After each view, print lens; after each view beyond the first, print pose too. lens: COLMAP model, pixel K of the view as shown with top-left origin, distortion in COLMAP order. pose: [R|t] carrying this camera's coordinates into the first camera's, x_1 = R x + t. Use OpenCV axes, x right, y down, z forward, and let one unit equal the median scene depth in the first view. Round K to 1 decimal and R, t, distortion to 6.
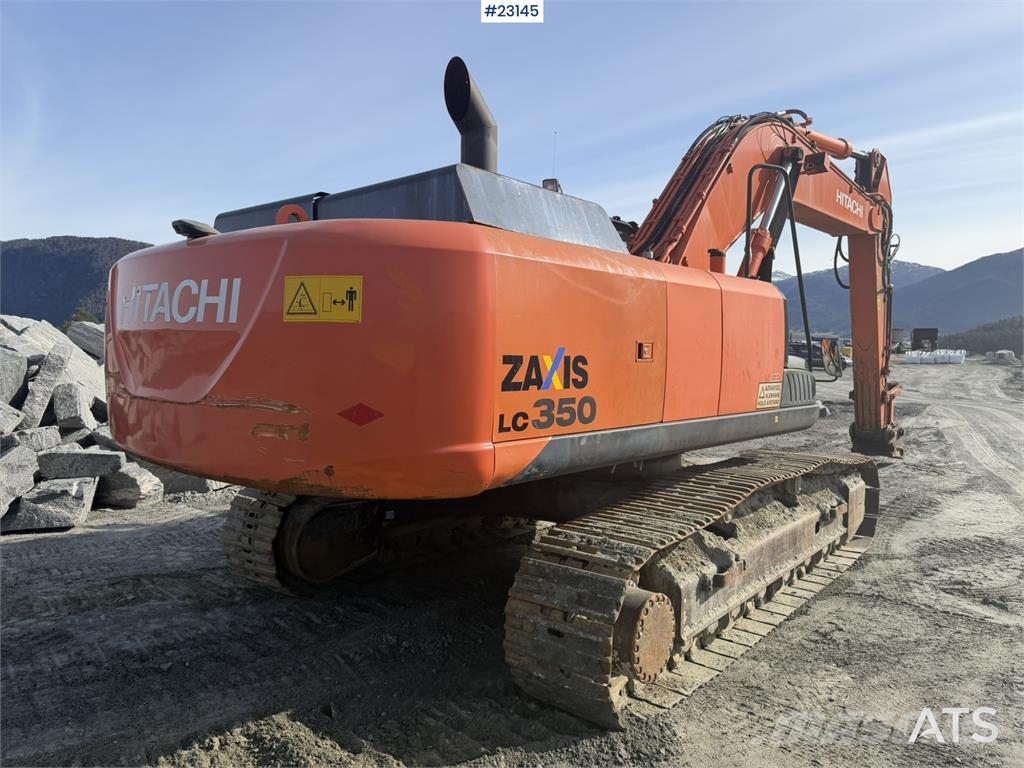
lens RADIAL K [[716.8, 0, 520.2], [0, 716.8, 386.1], [0, 0, 1]] dist [0.097167, -0.134639]
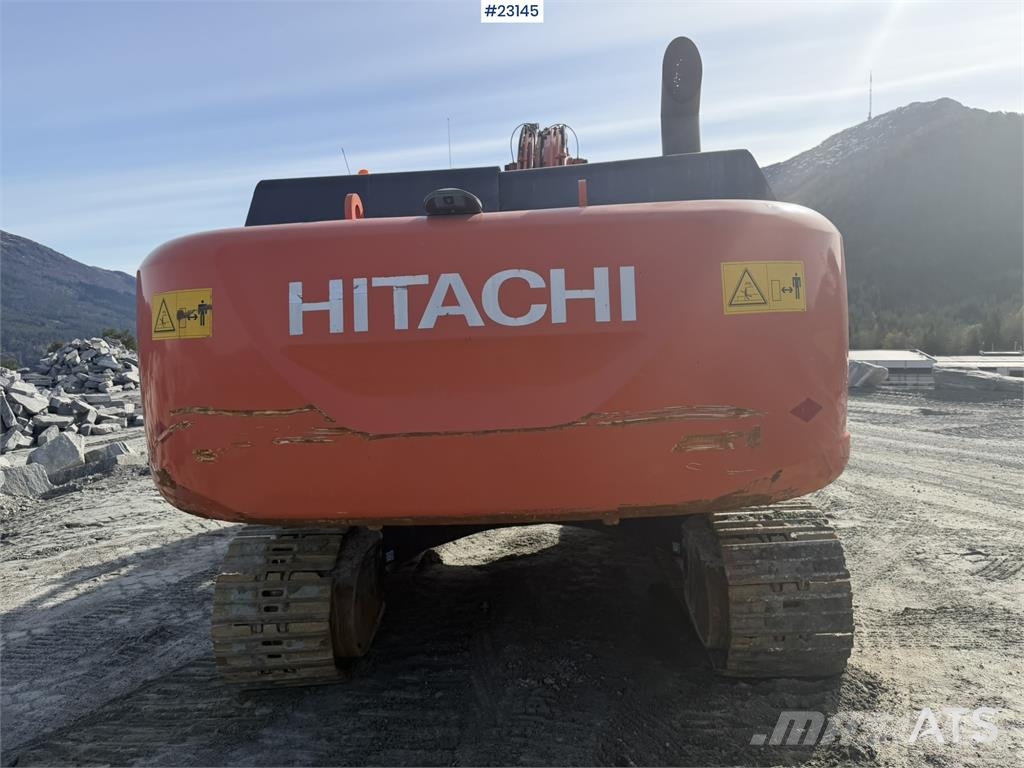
lens RADIAL K [[715.7, 0, 518.7], [0, 715.7, 382.8], [0, 0, 1]] dist [0.077391, -0.089495]
pose [[0.804418, -0.091565, 0.586965, -0.688381], [0.096431, 0.995072, 0.023072, -0.033607], [-0.586185, 0.038042, 0.809283, 0.293610]]
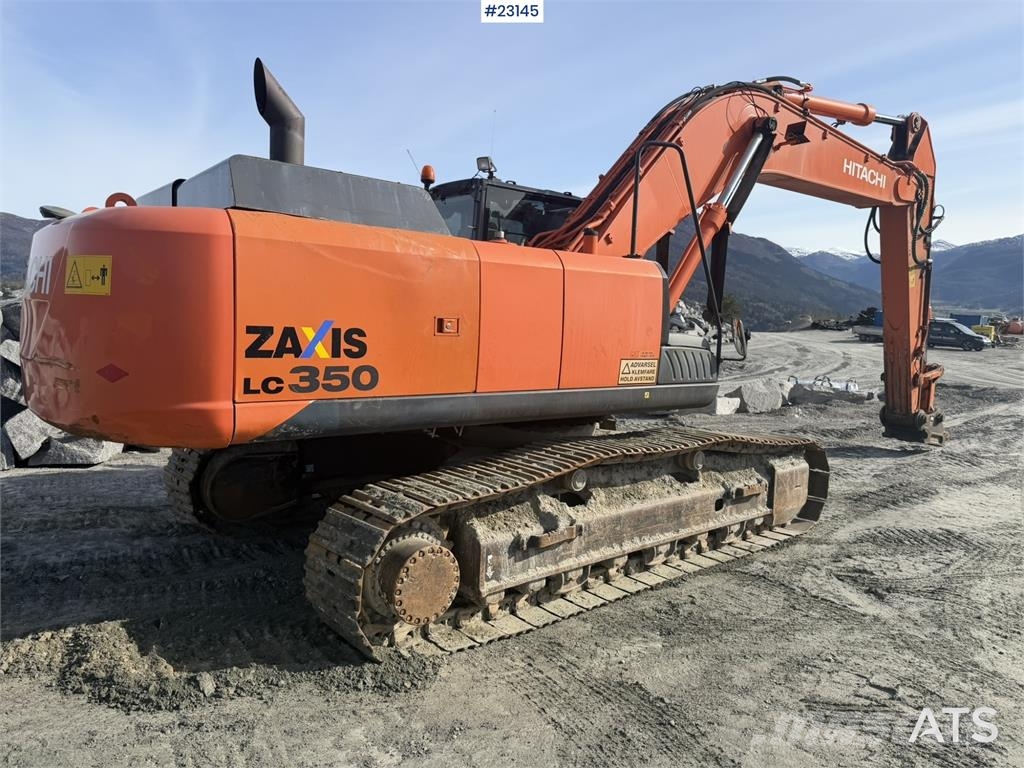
lens RADIAL K [[710.3, 0, 512.0], [0, 710.3, 384.0], [0, 0, 1]] dist [0.137112, -0.214149]
pose [[0.983536, 0.036976, -0.176889, 0.407662], [-0.030061, 0.998682, 0.041611, -0.007732], [0.178194, -0.035609, 0.983351, -0.035589]]
